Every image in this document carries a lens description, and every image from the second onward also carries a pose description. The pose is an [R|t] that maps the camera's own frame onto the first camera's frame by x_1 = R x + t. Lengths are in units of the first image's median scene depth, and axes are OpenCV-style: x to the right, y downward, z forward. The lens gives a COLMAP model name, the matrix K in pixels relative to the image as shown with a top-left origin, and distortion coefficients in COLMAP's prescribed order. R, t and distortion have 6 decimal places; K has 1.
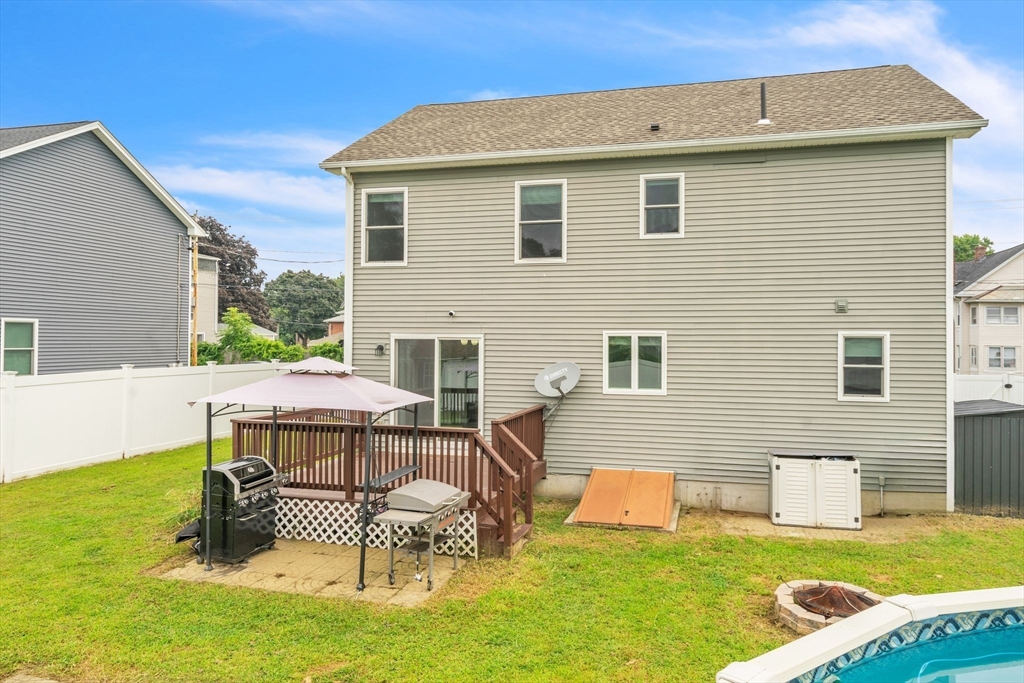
lens RADIAL K [[672.8, 0, 536.6], [0, 672.8, 335.6], [0, 0, 1]] dist [0.003192, 0.000023]
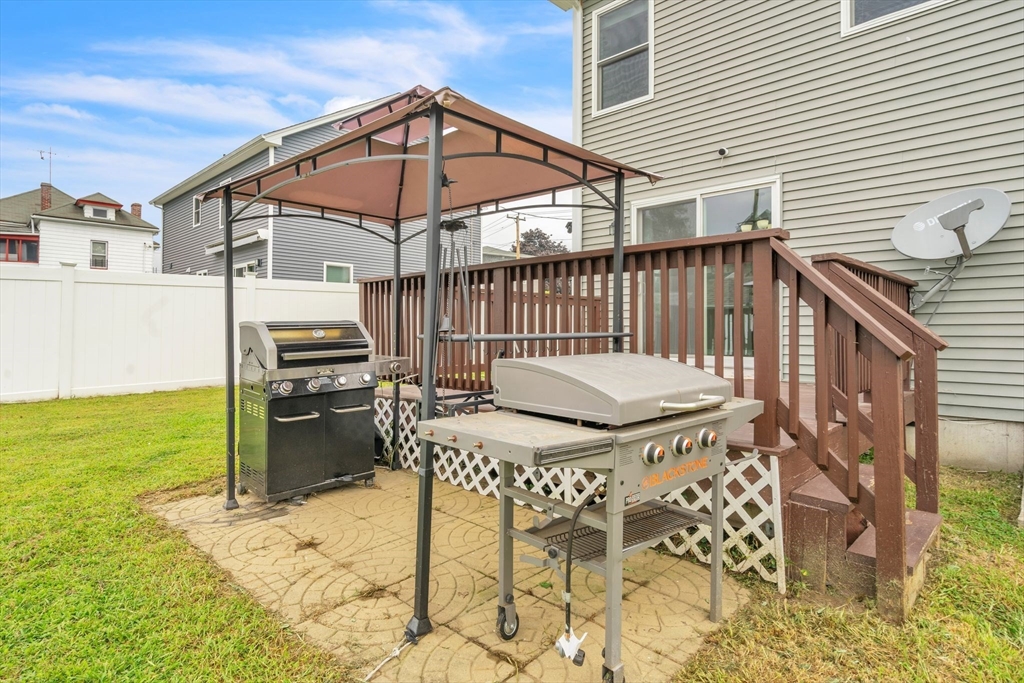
lens RADIAL K [[548.8, 0, 513.8], [0, 548.8, 323.7], [0, 0, 1]] dist [0.004834, 0.000686]
pose [[0.871293, -0.010665, -0.490648, -0.054228], [0.008432, 0.999942, -0.006761, 0.150966], [0.490692, 0.001754, 0.871332, 0.533697]]
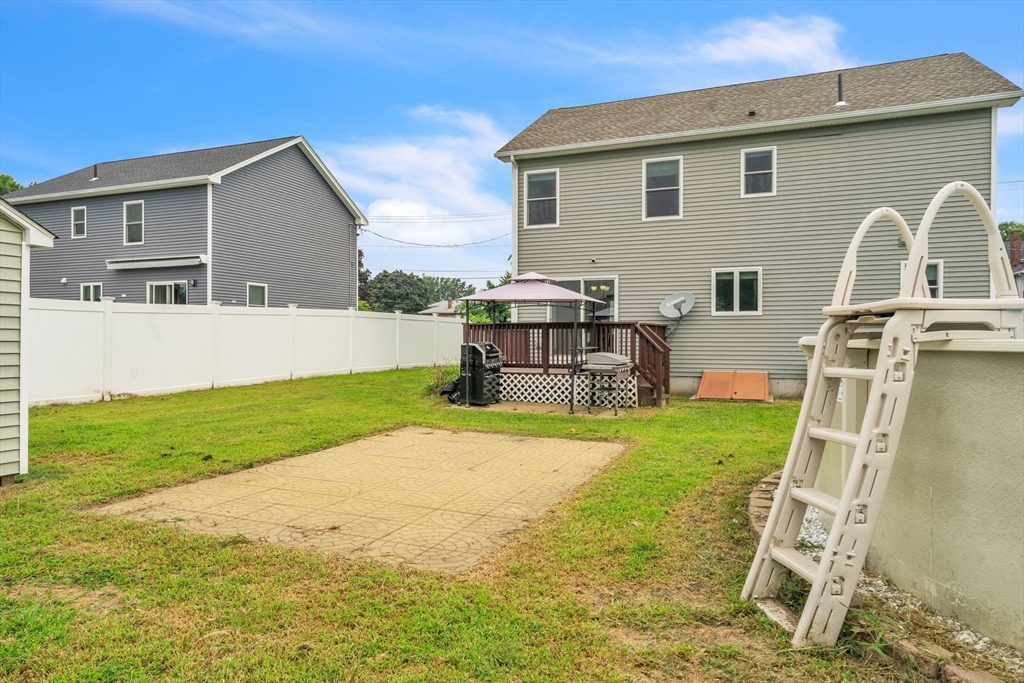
lens RADIAL K [[620.6, 0, 516.1], [0, 620.6, 343.6], [0, 0, 1]] dist [-0.000877, 0.003930]
pose [[0.991064, -0.003473, -0.133339, -0.133896], [0.006298, 0.999764, 0.020774, 0.124778], [0.133236, -0.021429, 0.990853, -0.300656]]
